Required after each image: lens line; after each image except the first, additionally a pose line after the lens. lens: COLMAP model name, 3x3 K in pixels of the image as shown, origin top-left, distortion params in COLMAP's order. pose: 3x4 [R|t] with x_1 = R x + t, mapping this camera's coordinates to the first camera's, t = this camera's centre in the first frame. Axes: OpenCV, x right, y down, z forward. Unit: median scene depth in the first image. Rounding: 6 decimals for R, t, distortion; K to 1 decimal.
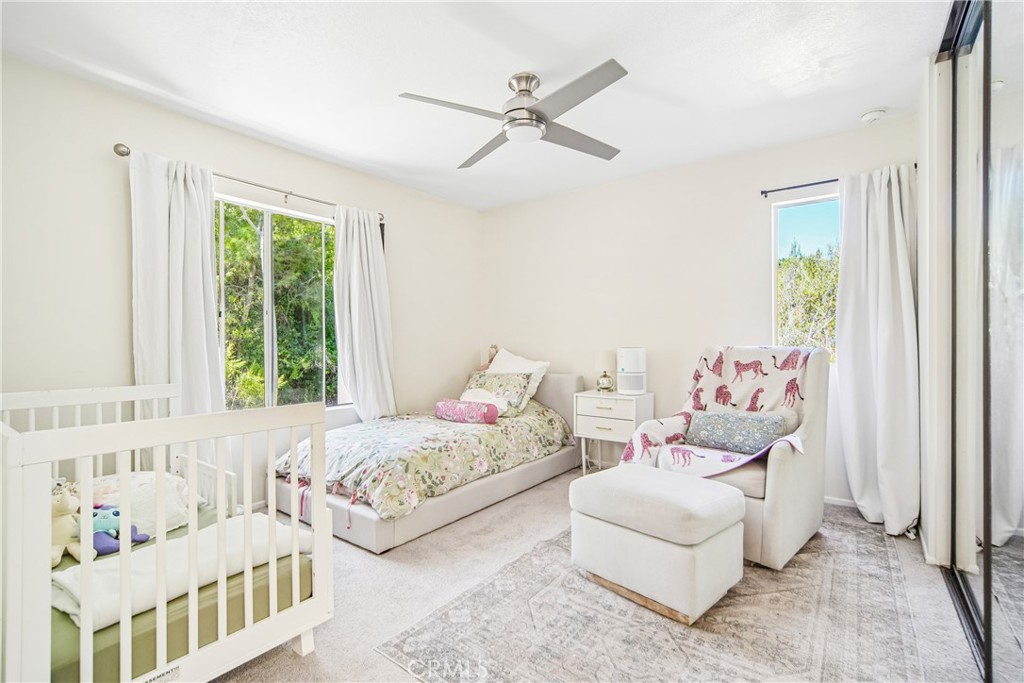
lens RADIAL K [[492.8, 0, 513.7], [0, 492.8, 335.7], [0, 0, 1]] dist [-0.001950, 0.000397]
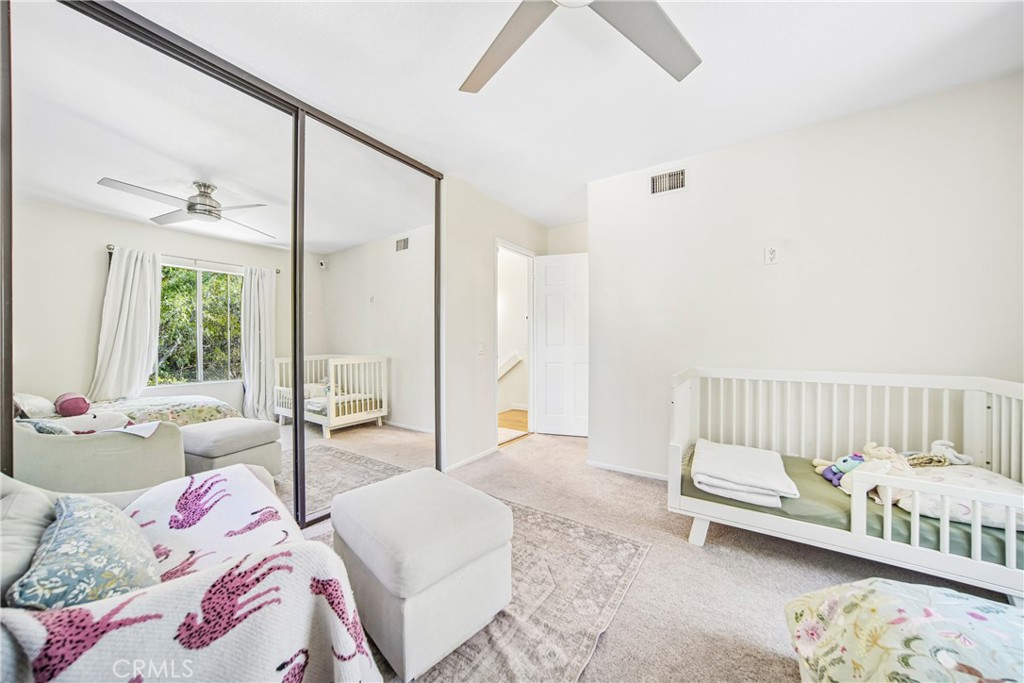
lens RADIAL K [[492.8, 0, 513.7], [0, 492.8, 335.7], [0, 0, 1]] dist [-0.001950, 0.000397]
pose [[-0.998427, 0.005227, -0.055823, 0.195968], [0.004974, 0.999977, 0.004676, -0.003053], [0.055846, 0.004391, -0.998430, 2.282901]]
